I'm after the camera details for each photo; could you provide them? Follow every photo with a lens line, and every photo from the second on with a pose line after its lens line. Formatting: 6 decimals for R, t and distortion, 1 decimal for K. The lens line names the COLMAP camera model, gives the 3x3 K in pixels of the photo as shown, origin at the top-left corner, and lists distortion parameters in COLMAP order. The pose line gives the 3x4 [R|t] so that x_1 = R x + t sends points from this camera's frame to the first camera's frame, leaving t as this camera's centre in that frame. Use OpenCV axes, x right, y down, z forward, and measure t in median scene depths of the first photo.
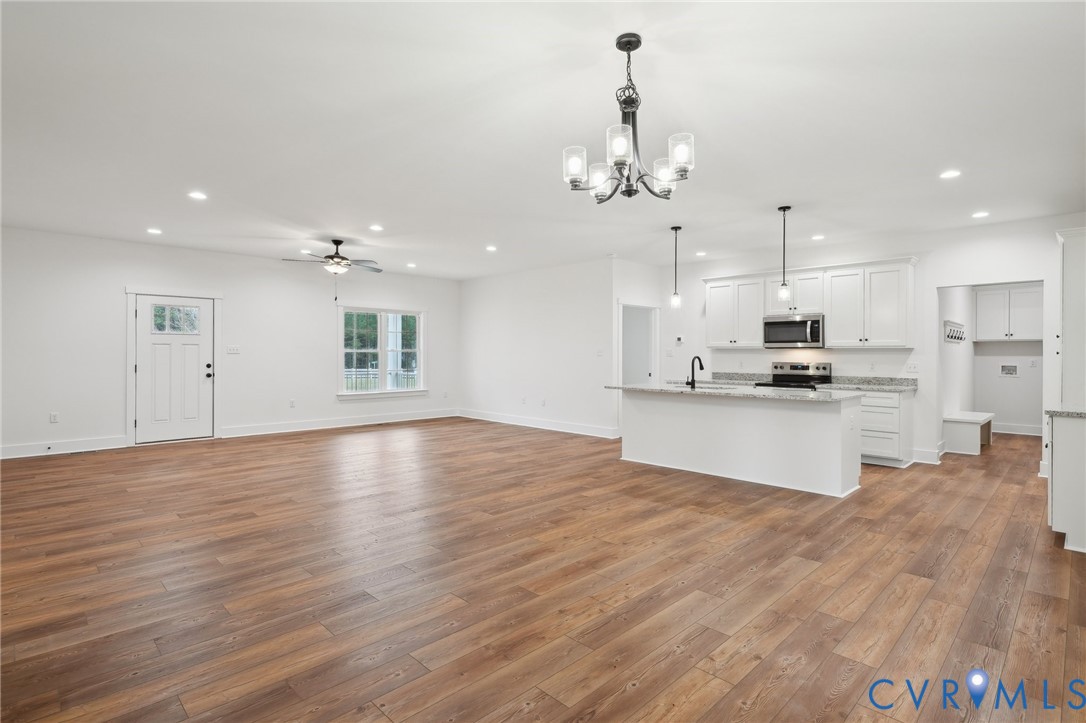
lens RADIAL K [[541.1, 0, 551.1], [0, 541.1, 351.2], [0, 0, 1]] dist [0.002934, -0.002413]
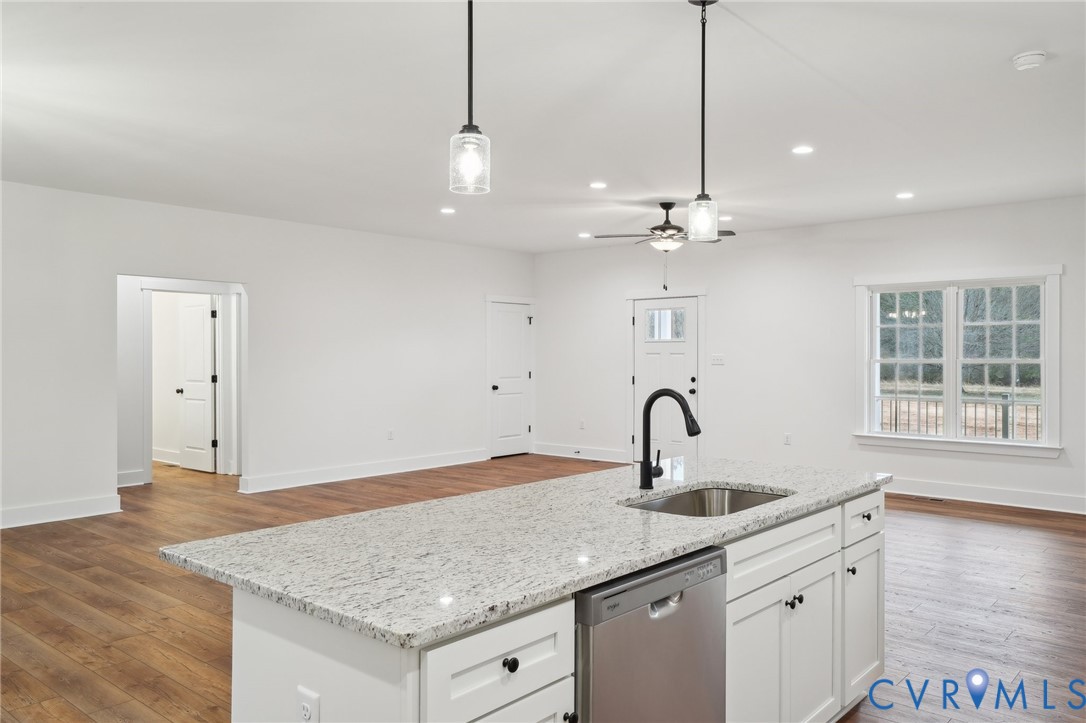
lens RADIAL K [[812.1, 0, 529.6], [0, 812.1, 360.0], [0, 0, 1]] dist [0.022445, 0.013465]
pose [[0.058528, 0.003973, -0.998278, 0.612263], [0.003469, 0.999985, 0.004183, -0.009193], [0.998280, -0.003708, 0.058514, 0.741068]]
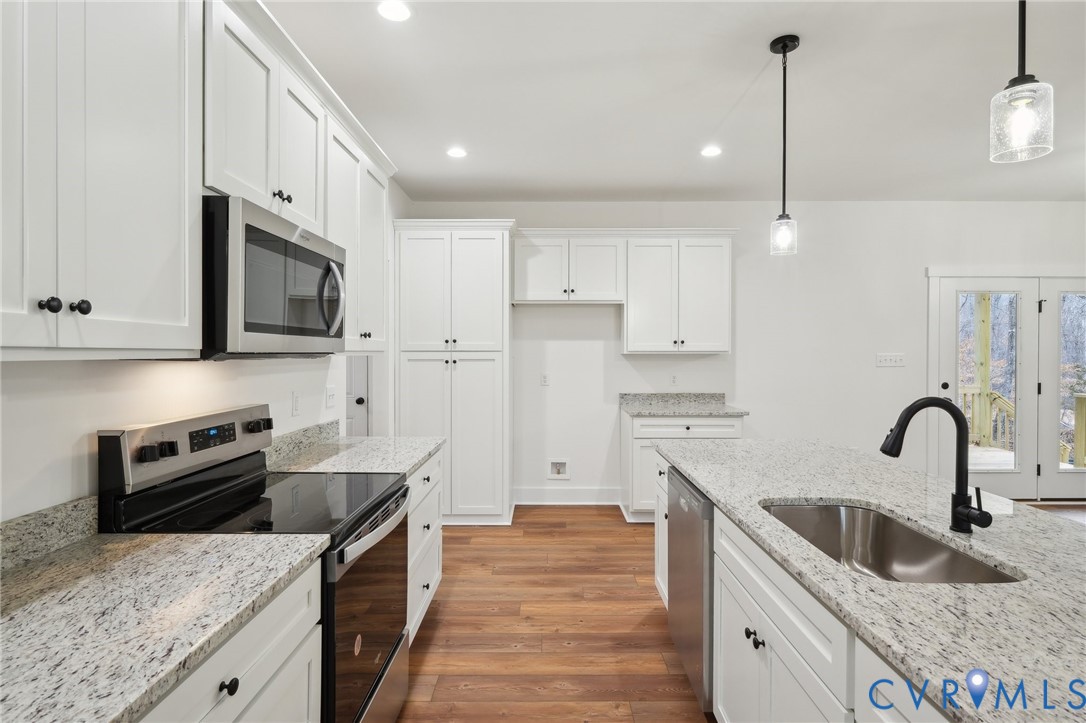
lens RADIAL K [[557.5, 0, 546.3], [0, 557.5, 358.1], [0, 0, 1]] dist [-0.002316, -0.002837]
pose [[-0.697814, -0.012262, 0.716174, 0.176509], [-0.008256, 0.999925, 0.009076, -0.008330], [-0.716232, 0.000421, -0.697862, 1.079309]]
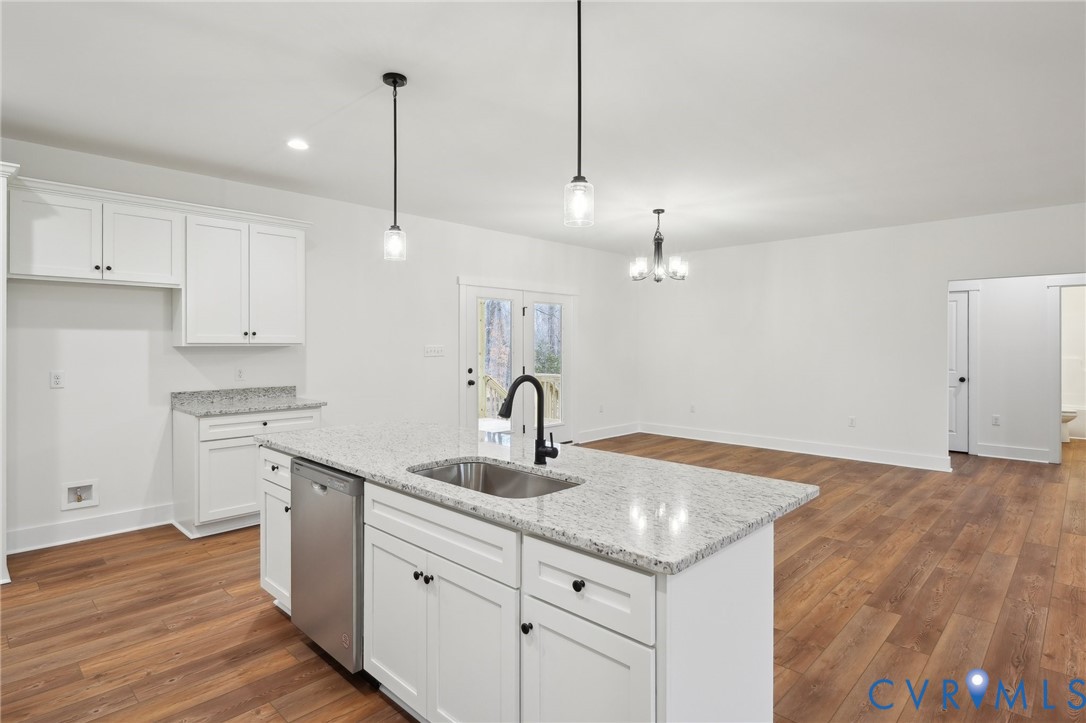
lens RADIAL K [[557.5, 0, 555.1], [0, 557.5, 343.4], [0, 0, 1]] dist [-0.002316, -0.002837]
pose [[-0.999810, -0.003777, -0.019118, 0.211977], [-0.003618, 0.999959, -0.008361, -0.007840], [0.019148, -0.008290, -0.999782, 1.132026]]
